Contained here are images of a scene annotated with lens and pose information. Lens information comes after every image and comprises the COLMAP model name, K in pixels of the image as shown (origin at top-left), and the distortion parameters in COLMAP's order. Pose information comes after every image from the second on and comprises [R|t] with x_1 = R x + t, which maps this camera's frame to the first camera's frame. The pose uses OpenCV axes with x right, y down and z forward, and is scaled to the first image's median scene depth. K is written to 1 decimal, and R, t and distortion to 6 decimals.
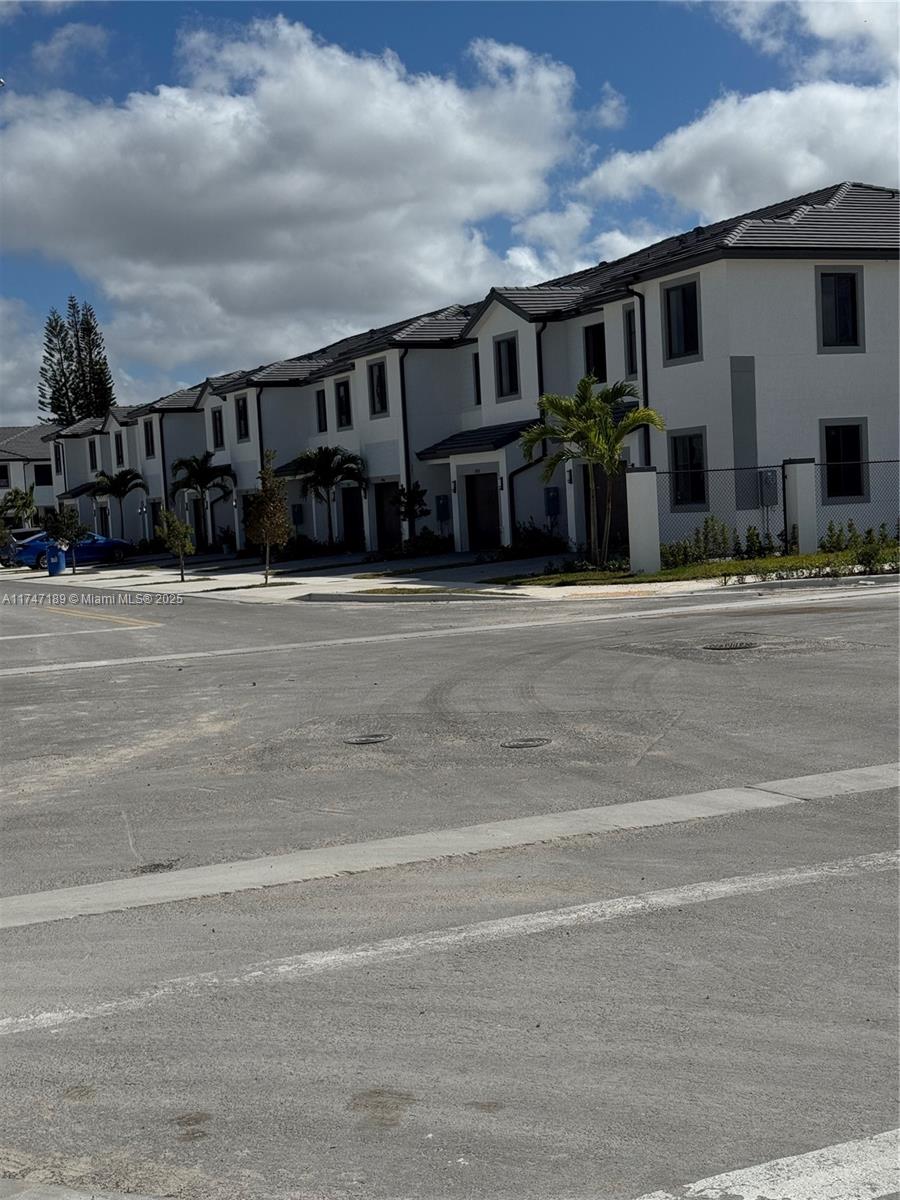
lens RADIAL K [[1681.4, 0, 446.2], [0, 1681.4, 599.3], [0, 0, 1]] dist [0.104941, 0.000000]
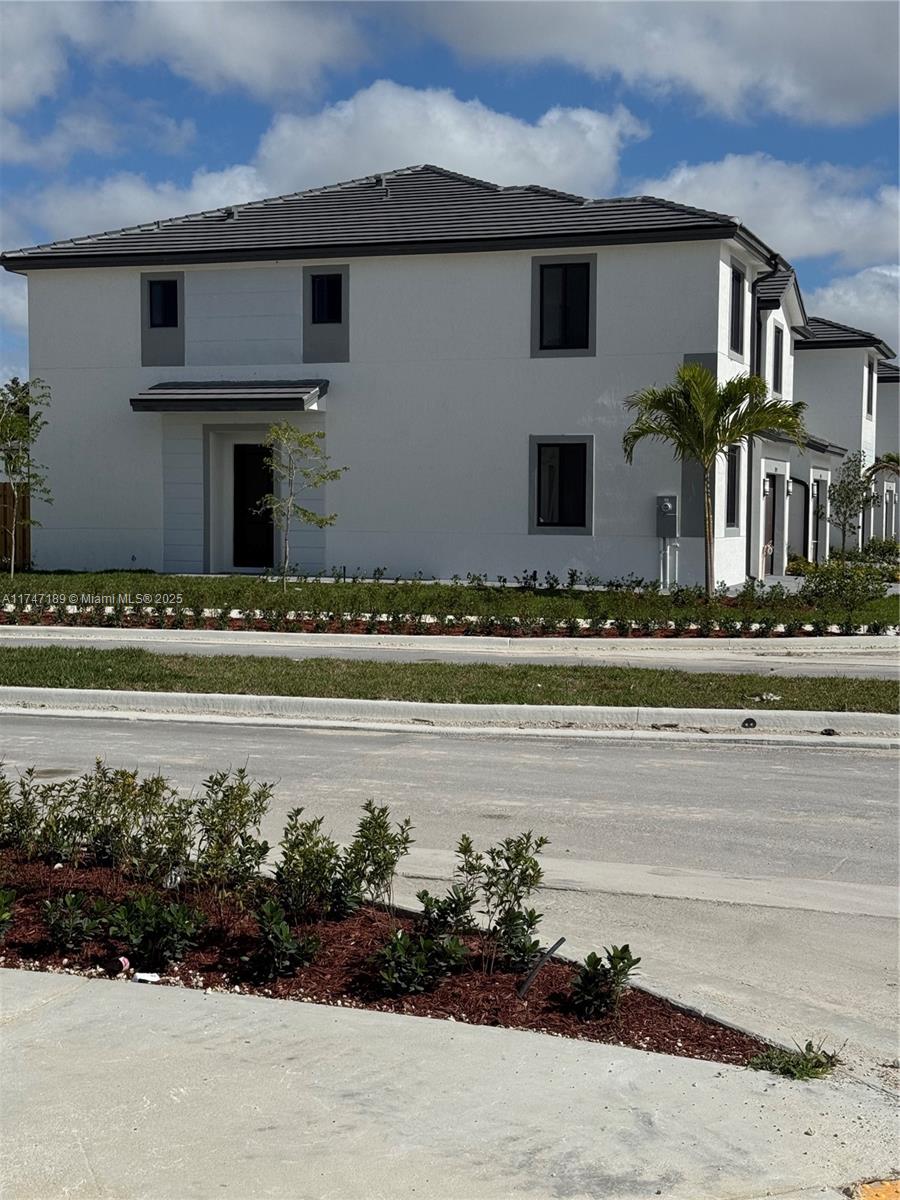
lens RADIAL K [[1681.4, 0, 456.8], [0, 1681.4, 595.5], [0, 0, 1]] dist [0.104941, 0.000000]
pose [[0.716784, 0.092520, -0.691130, 0.790897], [-0.083548, 0.995413, 0.046604, -0.061784], [0.692272, 0.024337, 0.721226, 0.358902]]
